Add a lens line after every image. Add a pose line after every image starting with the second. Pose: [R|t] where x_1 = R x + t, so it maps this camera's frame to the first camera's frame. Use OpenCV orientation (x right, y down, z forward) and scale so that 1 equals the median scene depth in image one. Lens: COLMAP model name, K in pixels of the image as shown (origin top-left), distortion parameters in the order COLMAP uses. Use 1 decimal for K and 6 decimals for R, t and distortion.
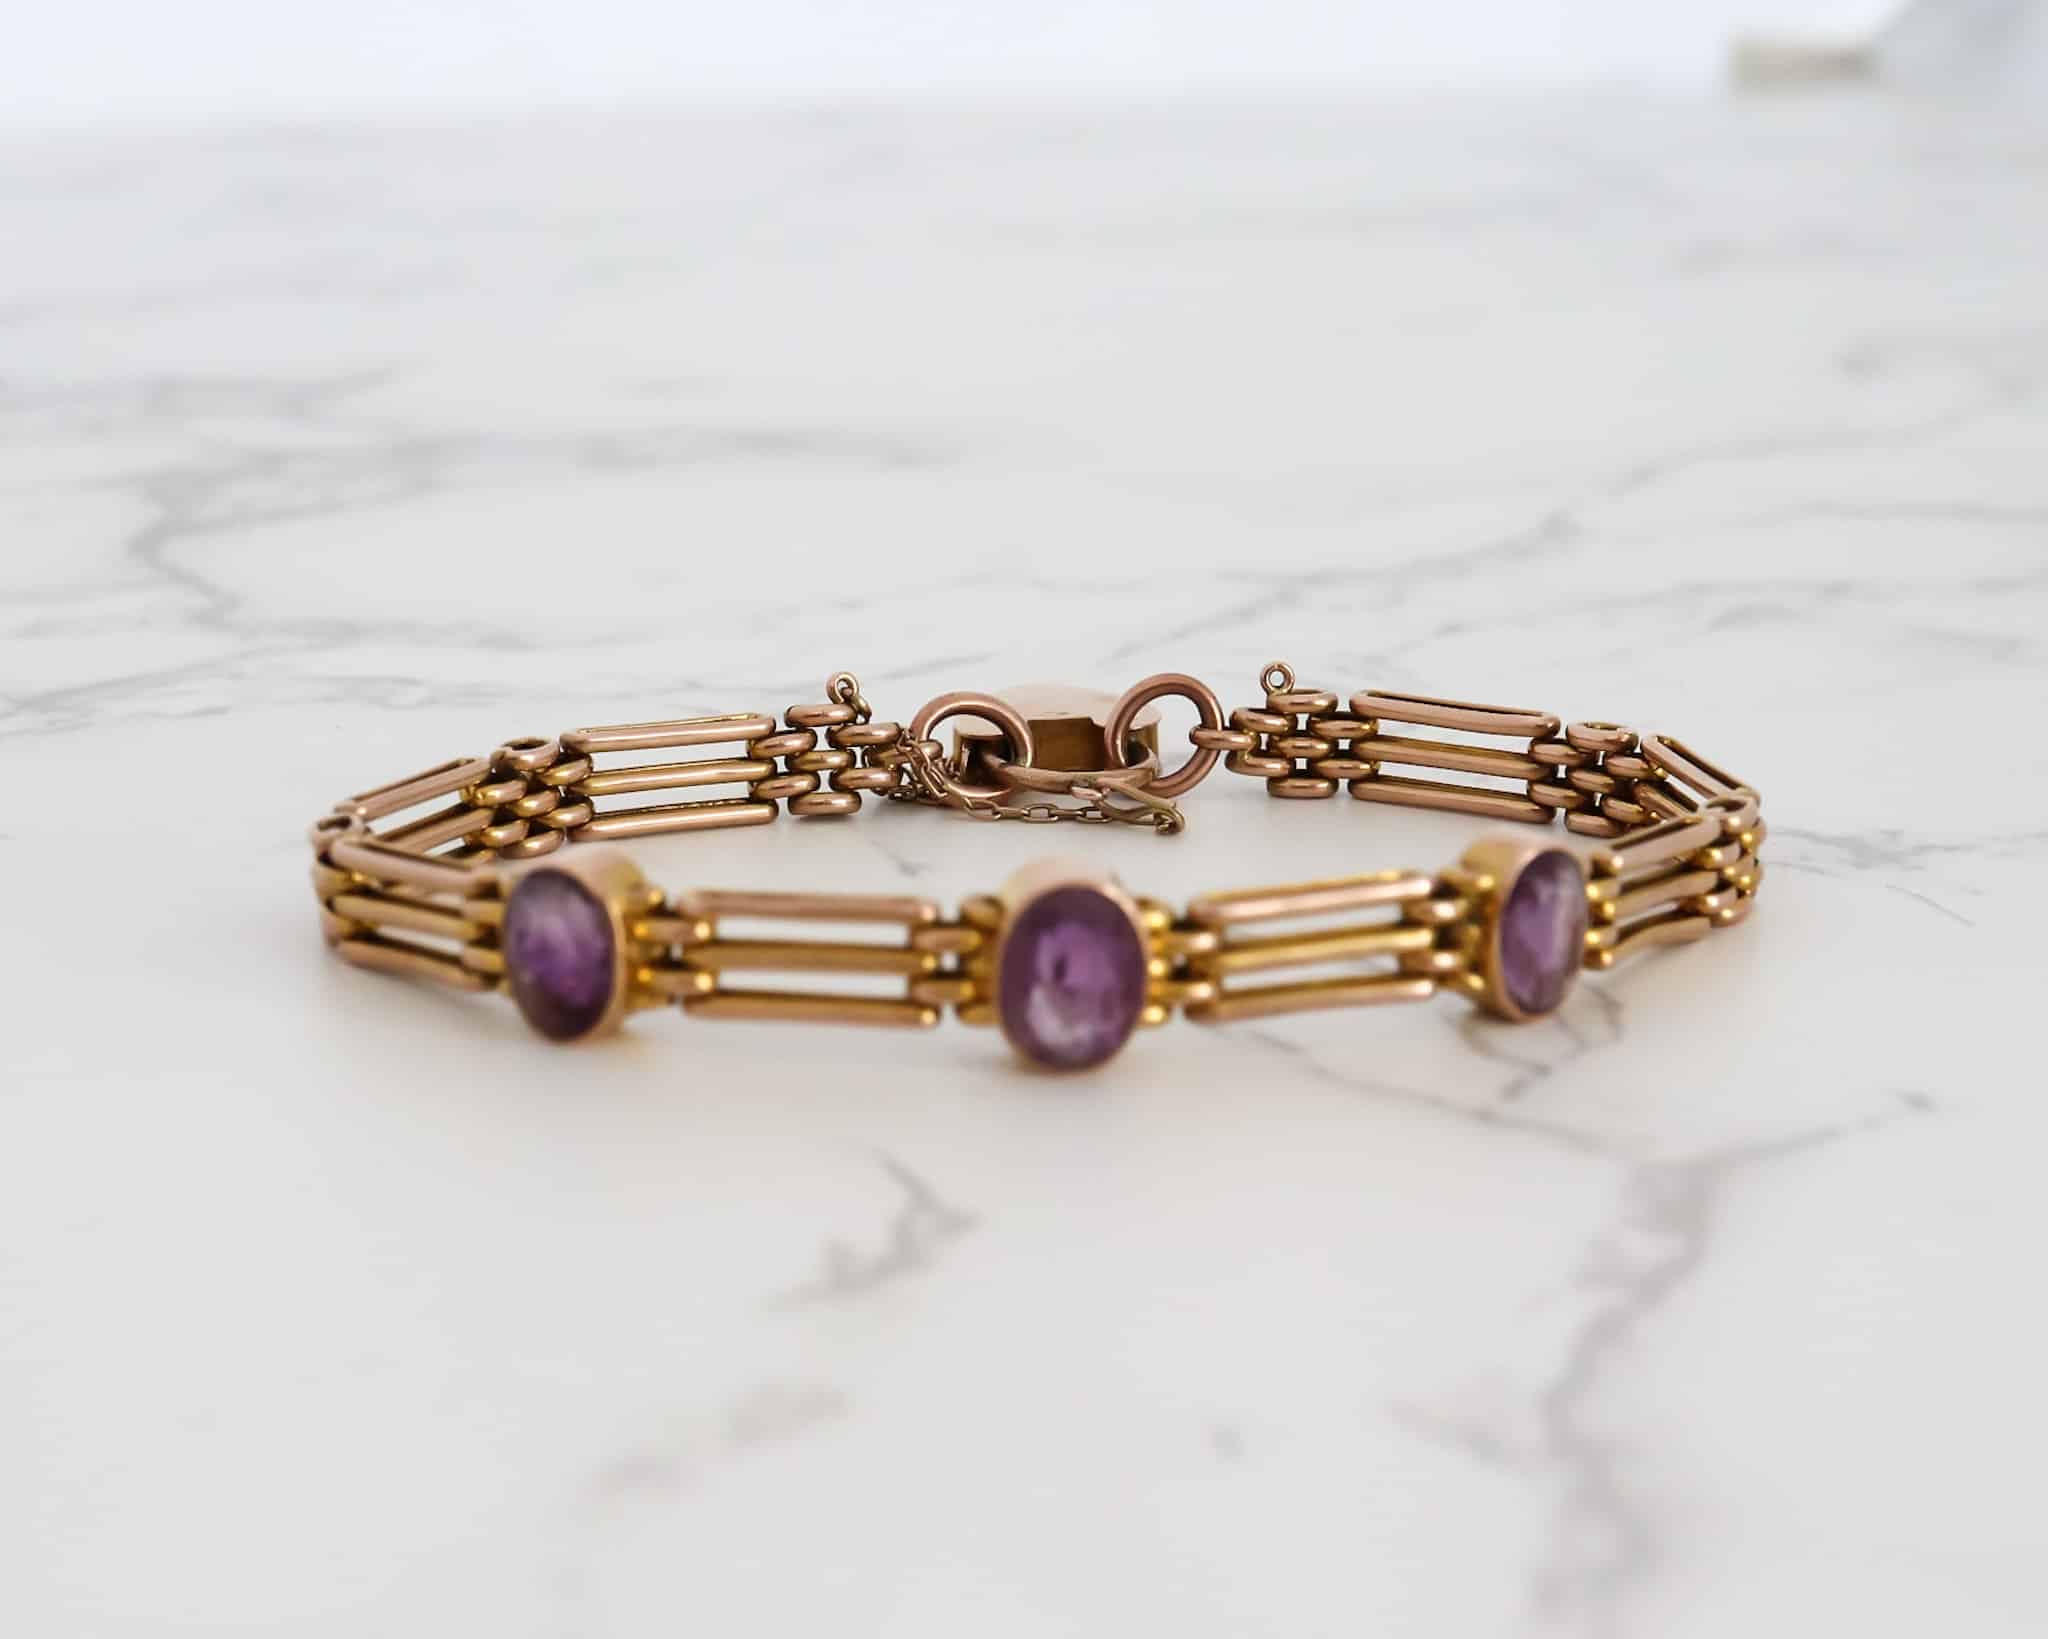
lens RADIAL K [[3924.4, 0, 1024.5], [0, 3924.4, 821.7], [0, 0, 1]] dist [0.194030, 0.000000]
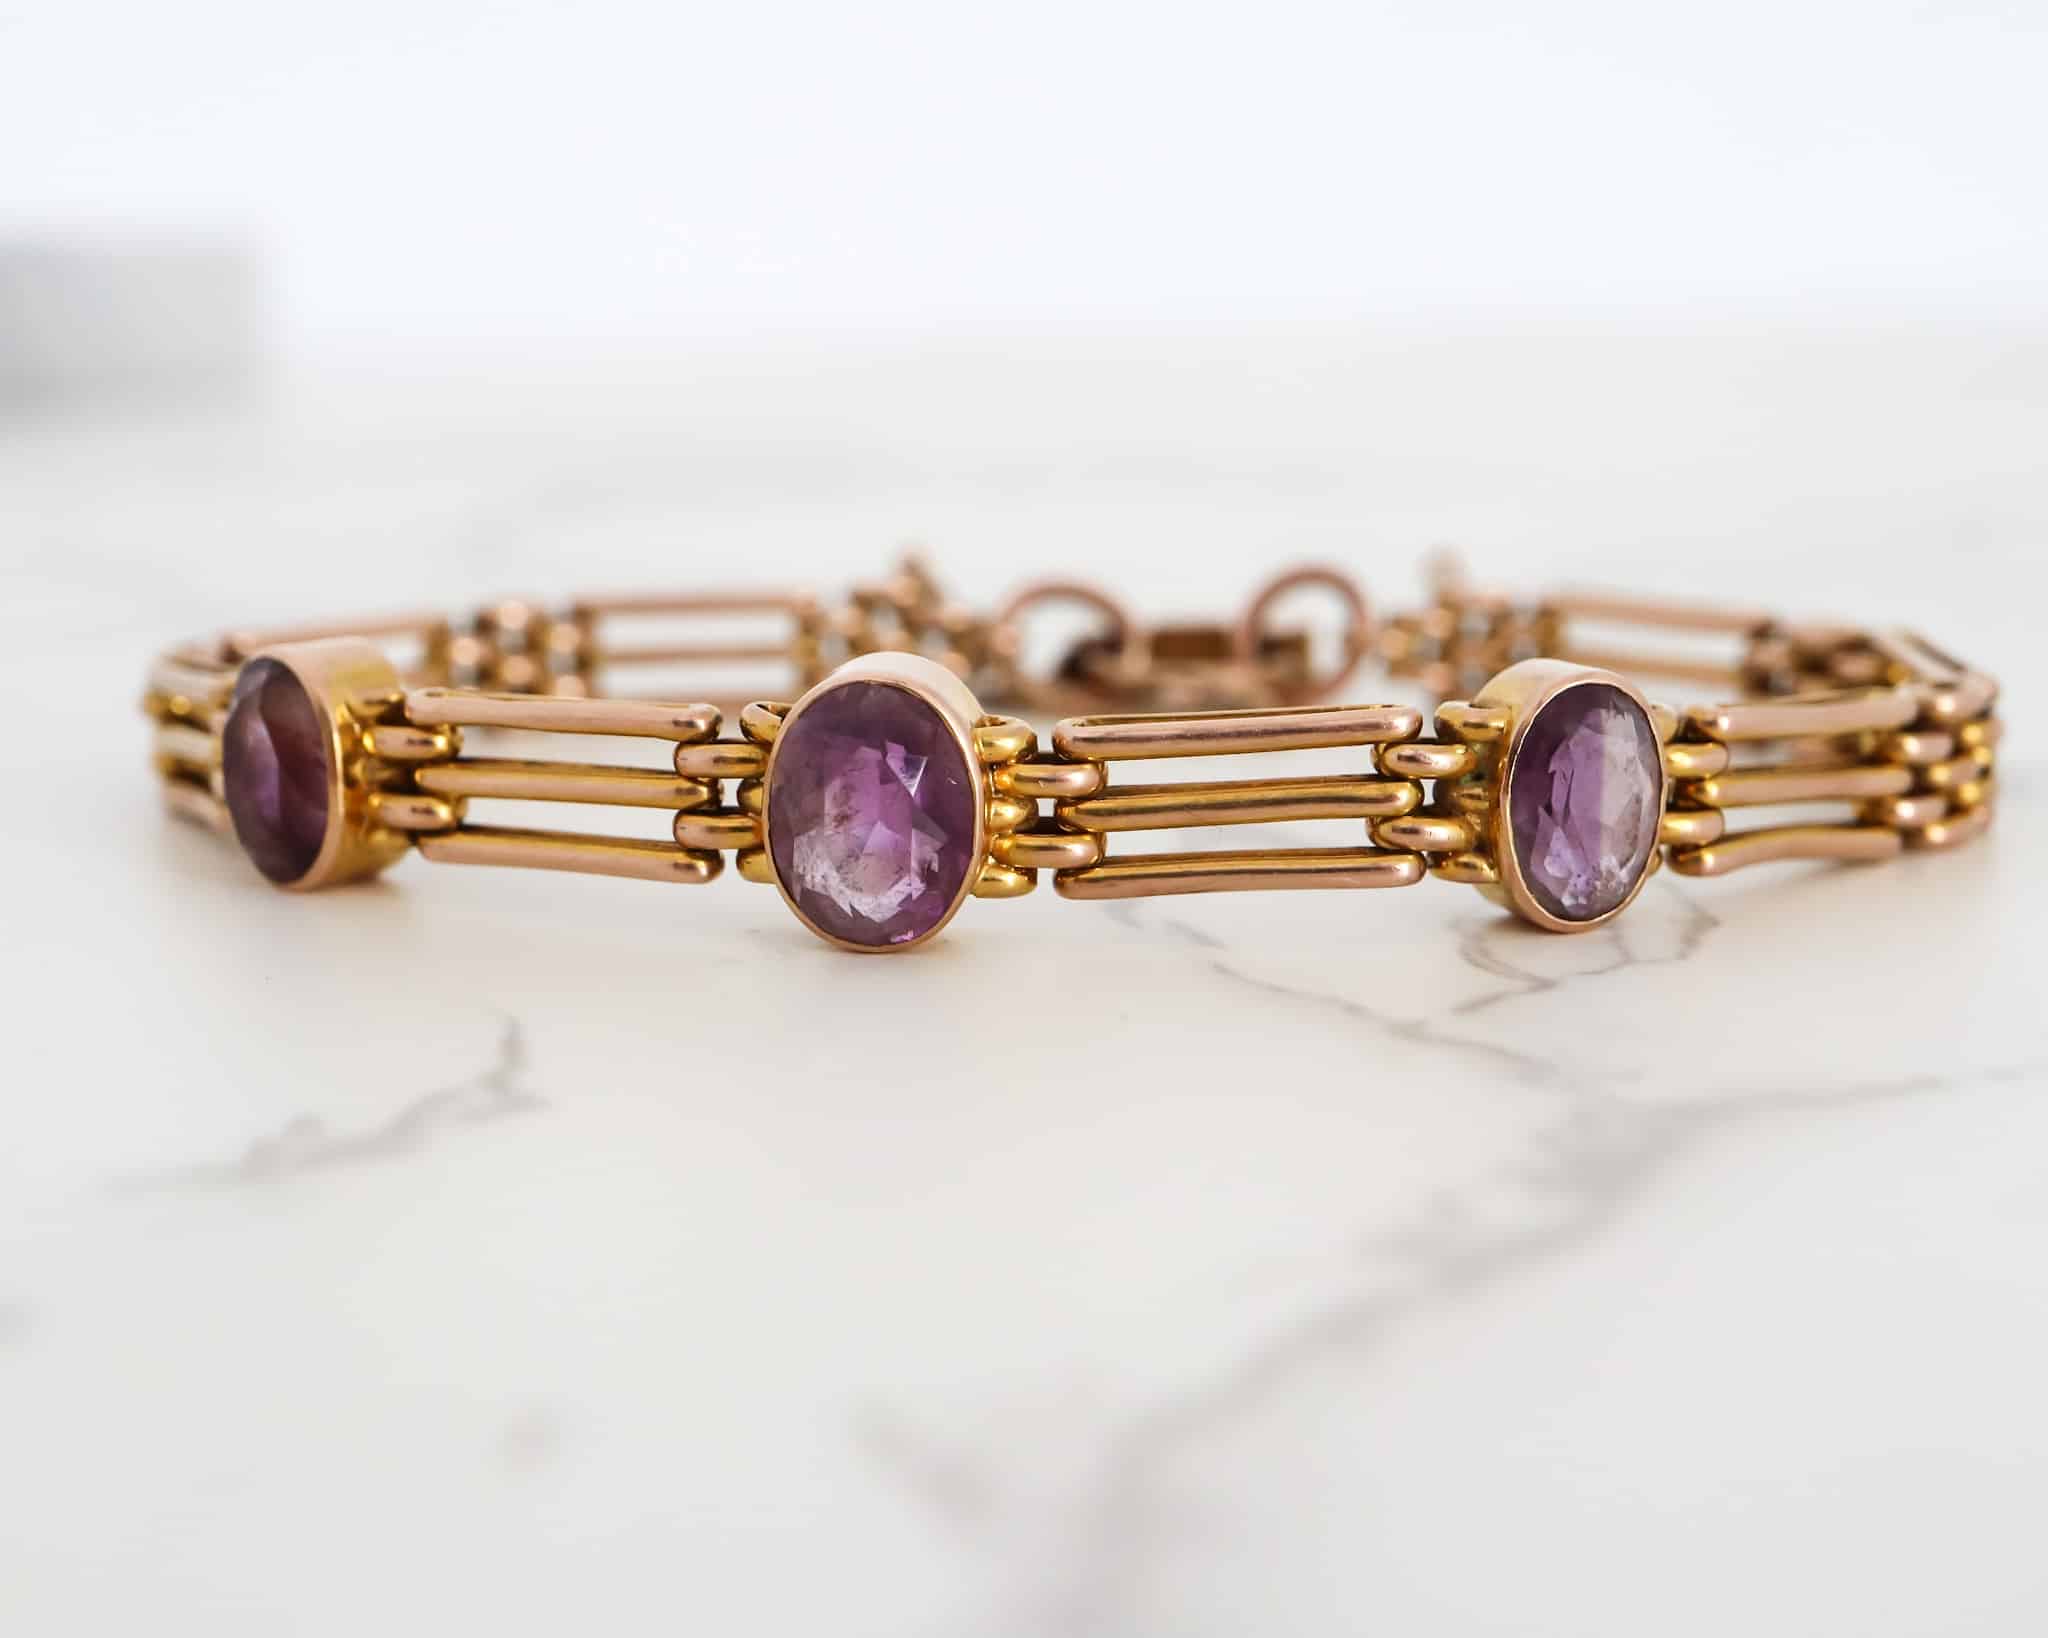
lens RADIAL K [[3032.1, 0, 1040.7], [0, 3032.1, 805.1], [0, 0, 1]] dist [0.094818, 0.000000]
pose [[0.967240, 0.038370, -0.250947, 0.173446], [-0.055048, 0.996692, -0.059781, 0.066235], [0.247823, 0.071637, 0.966153, 0.447743]]
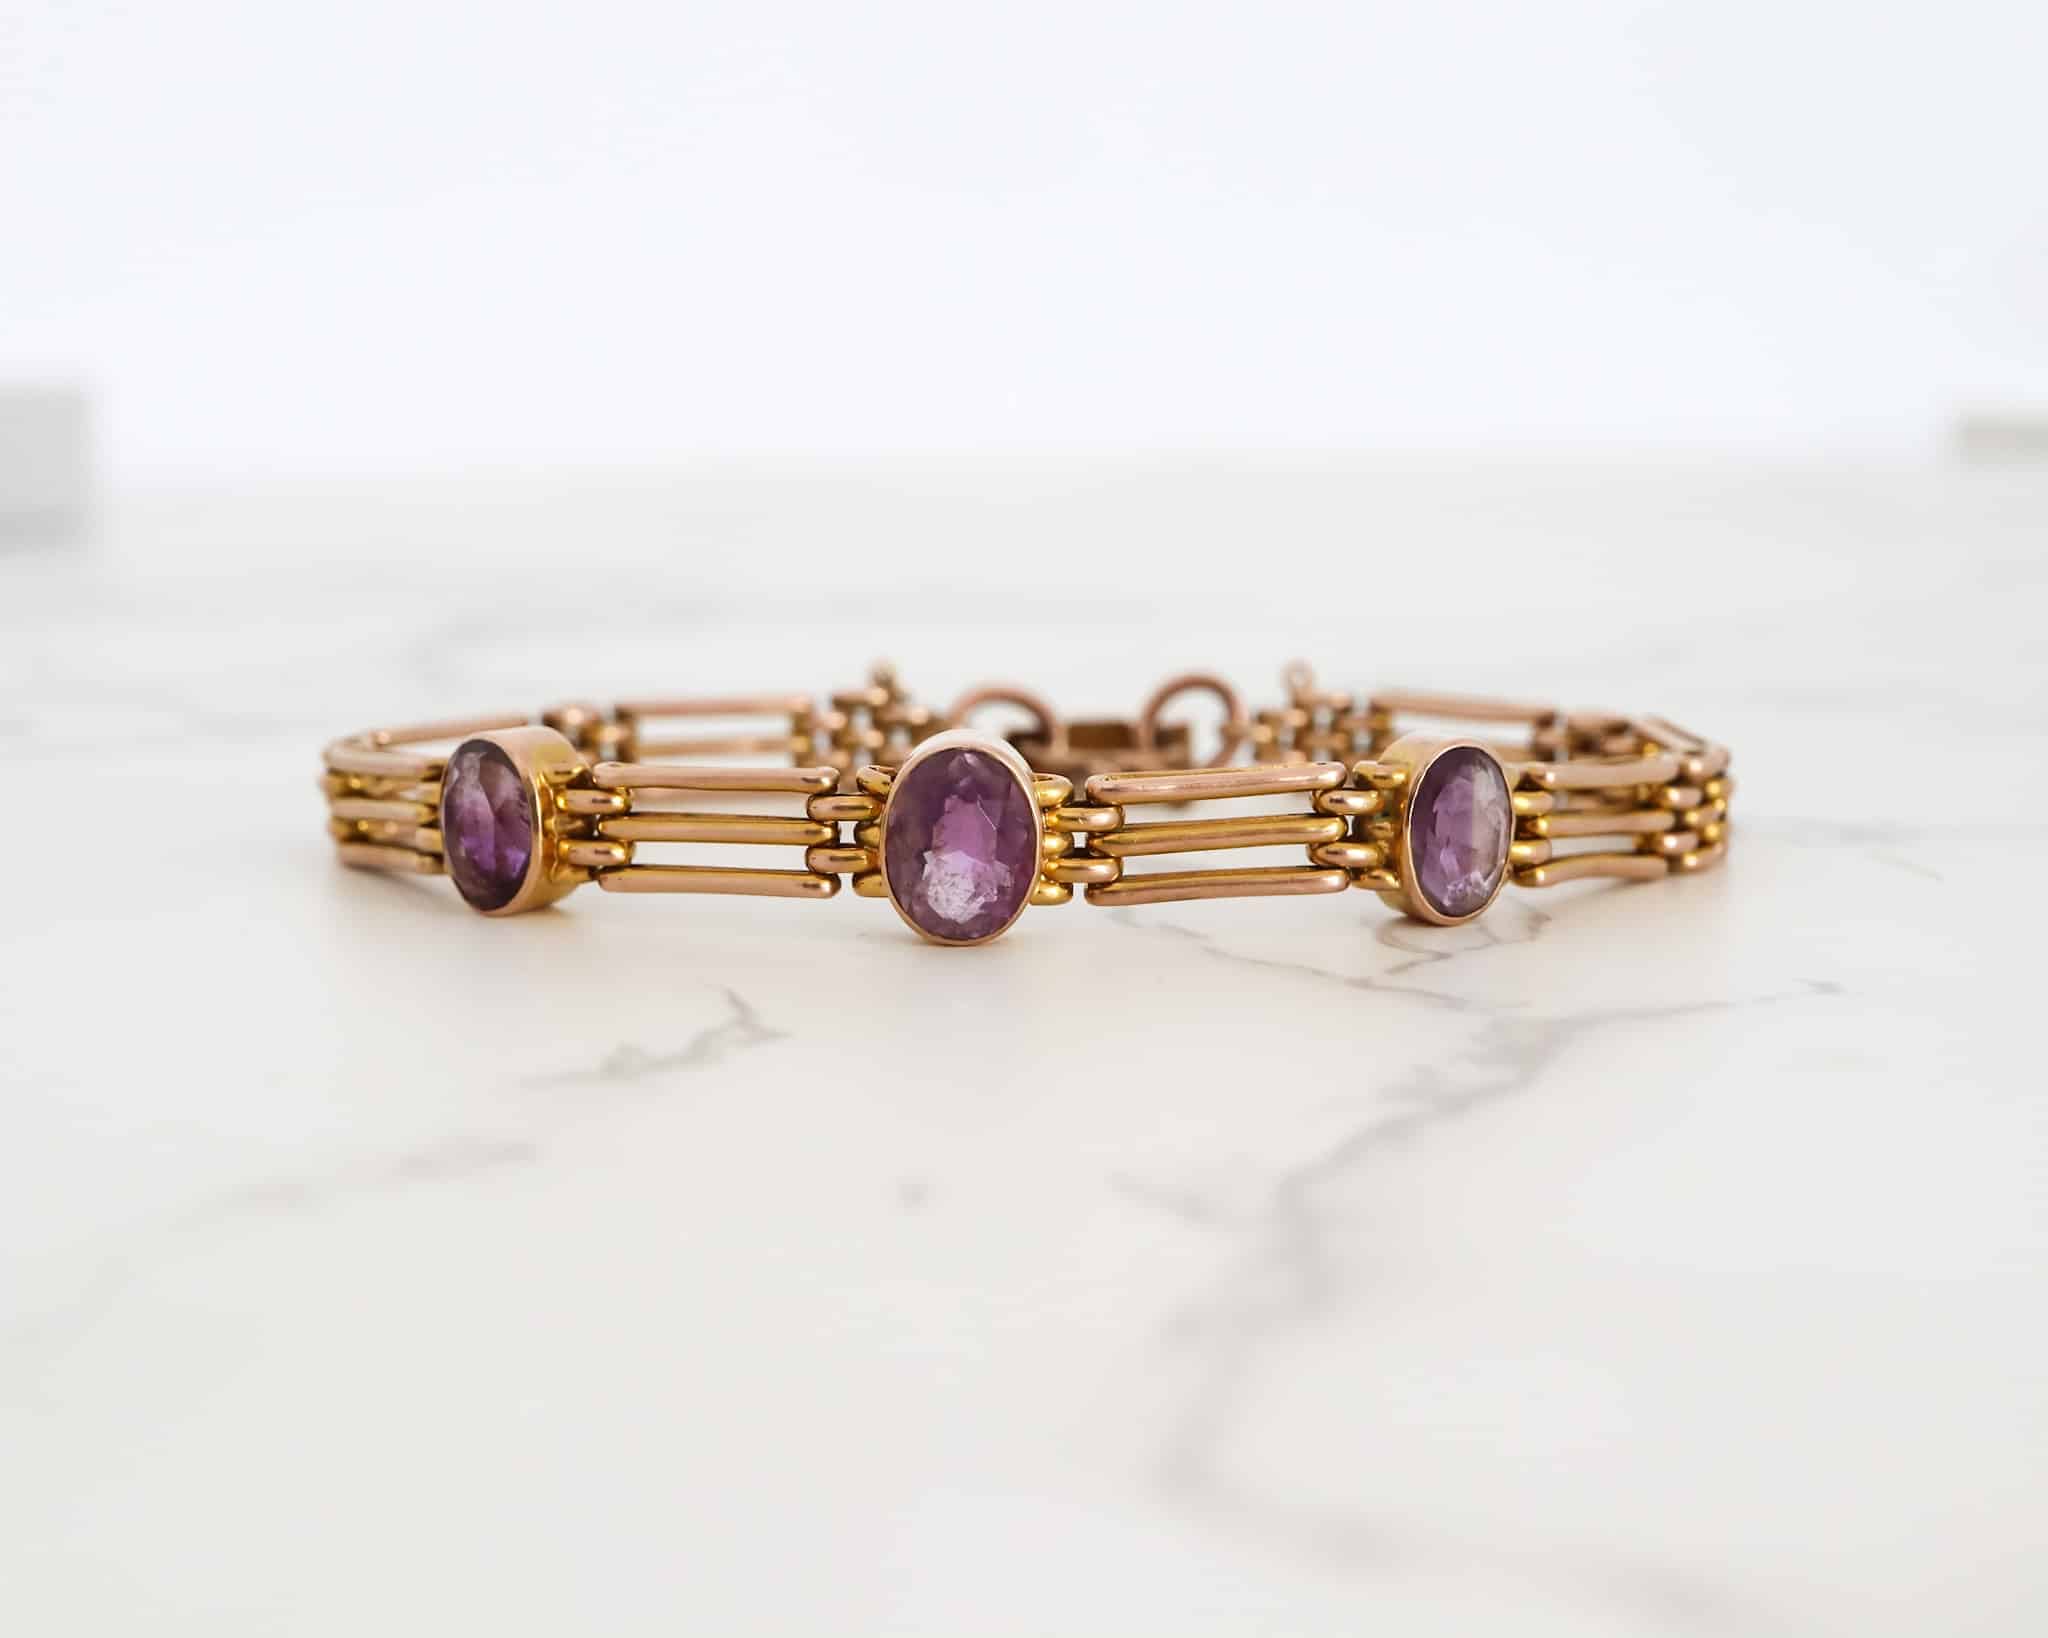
lens RADIAL K [[3032.1, 0, 1014.3], [0, 3032.1, 827.7], [0, 0, 1]] dist [0.094818, 0.000000]
pose [[0.988590, 0.017573, -0.149601, 0.134651], [-0.033191, 0.994174, -0.102547, 0.108730], [0.146927, 0.106342, 0.983414, 0.231225]]
